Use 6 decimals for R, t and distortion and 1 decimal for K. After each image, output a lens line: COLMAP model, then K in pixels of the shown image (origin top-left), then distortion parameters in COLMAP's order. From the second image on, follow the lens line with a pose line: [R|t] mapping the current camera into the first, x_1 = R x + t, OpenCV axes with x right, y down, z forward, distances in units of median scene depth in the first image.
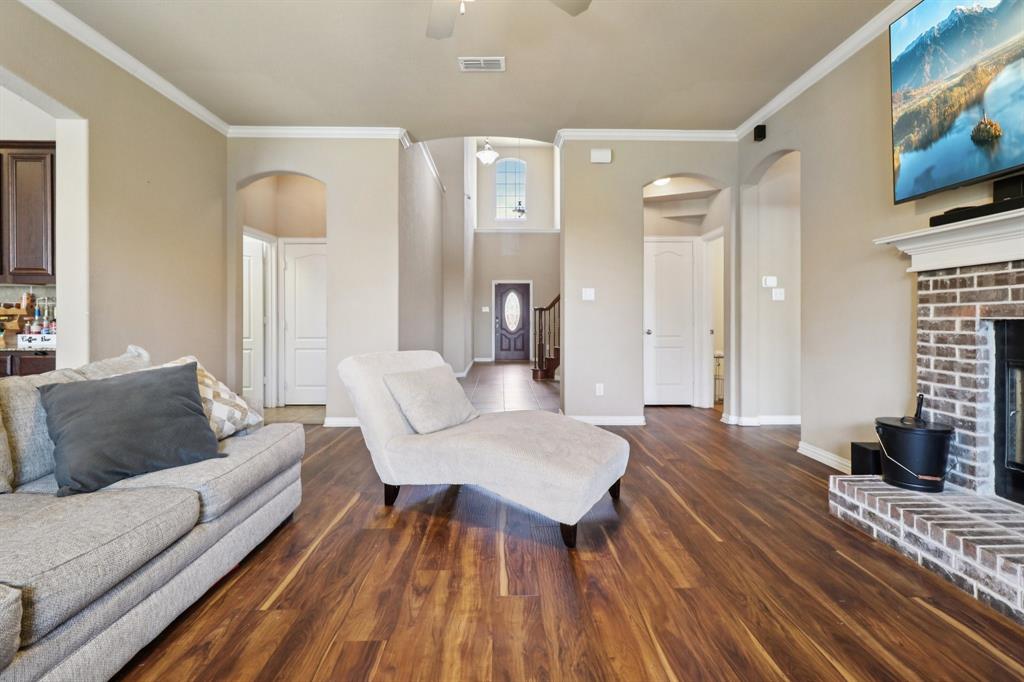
lens RADIAL K [[477.5, 0, 511.8], [0, 477.5, 319.1], [0, 0, 1]] dist [0.000983, -0.000066]
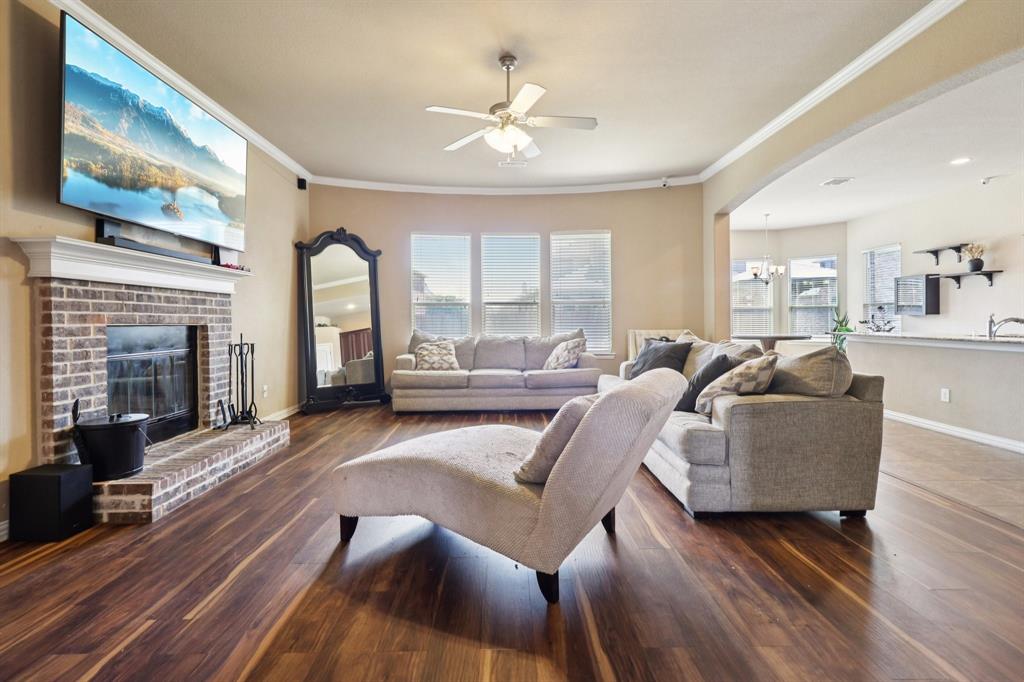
lens RADIAL K [[477.5, 0, 511.8], [0, 477.5, 319.1], [0, 0, 1]] dist [0.000983, -0.000066]
pose [[-0.999934, 0.009881, 0.005863, -0.088014], [0.009861, 0.999945, -0.003489, -0.001730], [-0.005897, -0.003431, -0.999977, 2.081574]]
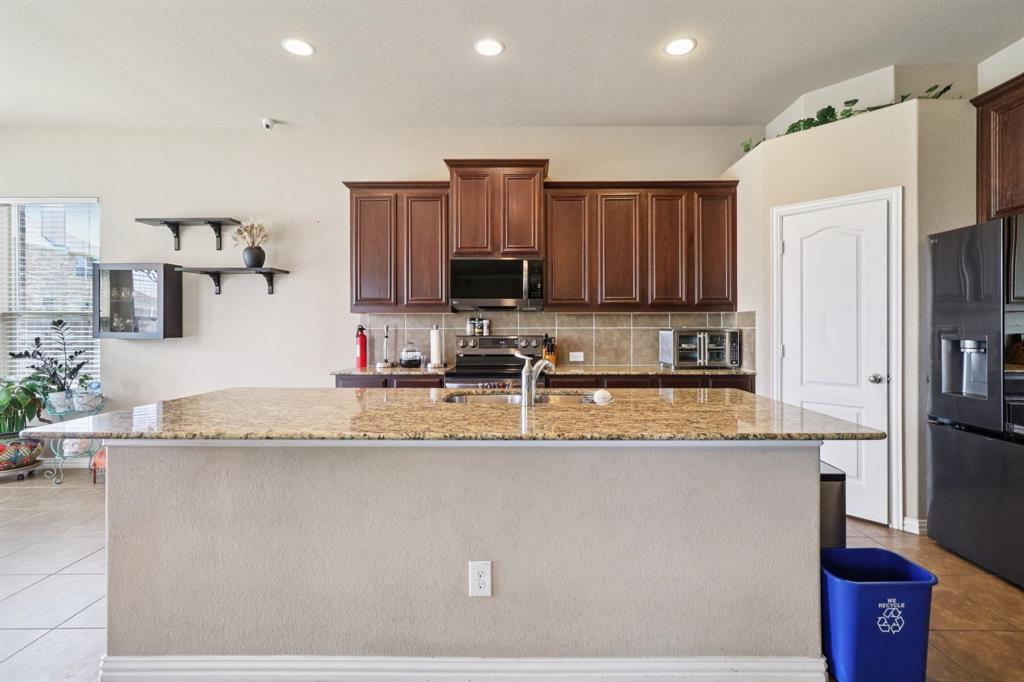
lens RADIAL K [[477.5, 0, 510.5], [0, 477.5, 325.2], [0, 0, 1]] dist [0.000685, 0.000507]
pose [[-0.023034, -0.006862, -0.999711, -1.074445], [0.003486, 0.999970, -0.006944, -0.042554], [0.999729, -0.003645, -0.023009, 0.305547]]
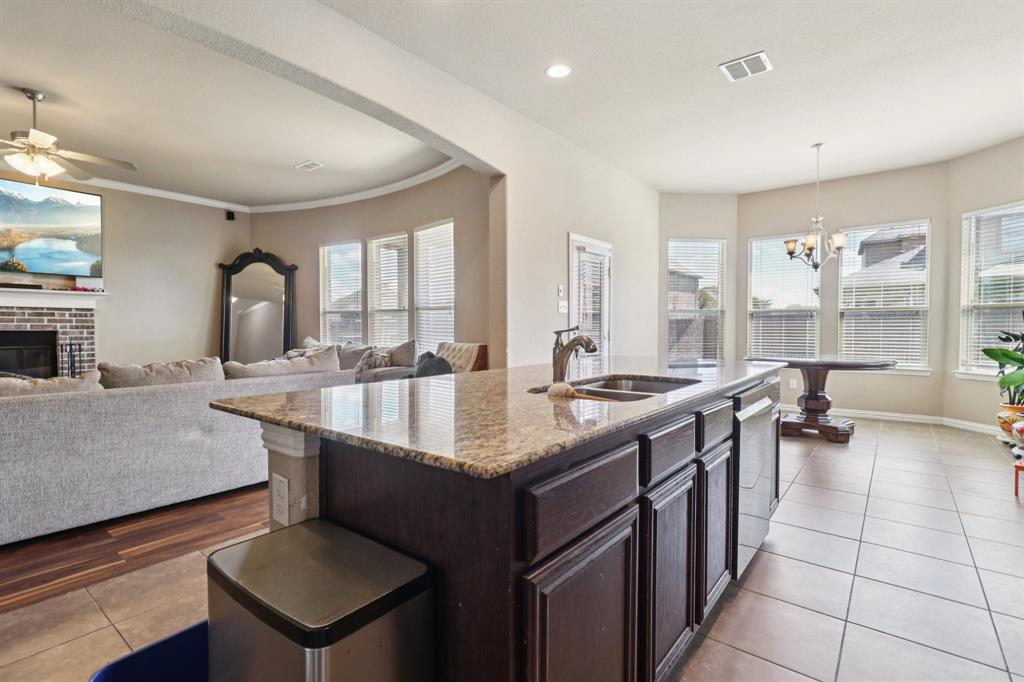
lens RADIAL K [[487.5, 0, 512.0], [0, 487.5, 341.0], [0, 0, 1]] dist [0.003542, 0.000682]
pose [[-0.775868, -0.015266, 0.630711, -2.221227], [0.001563, 0.999658, 0.026118, -0.005186], [-0.630894, 0.021250, -0.775578, 0.975134]]
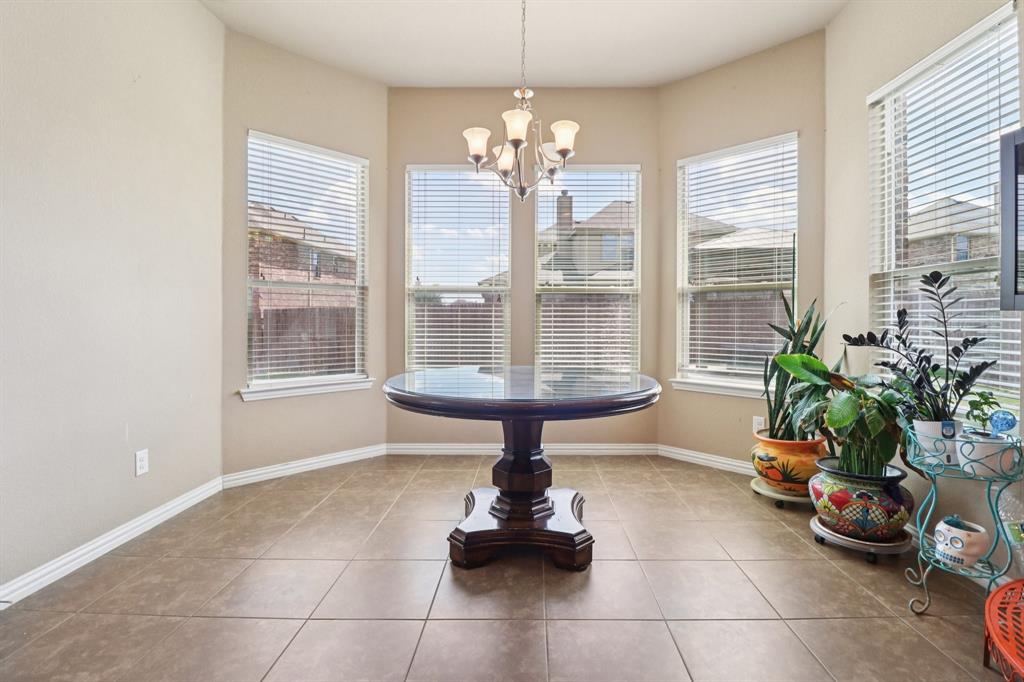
lens RADIAL K [[482.6, 0, 530.1], [0, 482.6, 324.8], [0, 0, 1]] dist [-0.038482, 0.000174]
pose [[-0.999790, -0.004266, 0.020033, -1.955623], [-0.004078, 0.999947, 0.009408, 0.002263], [-0.020072, 0.009325, -0.999755, -0.432475]]
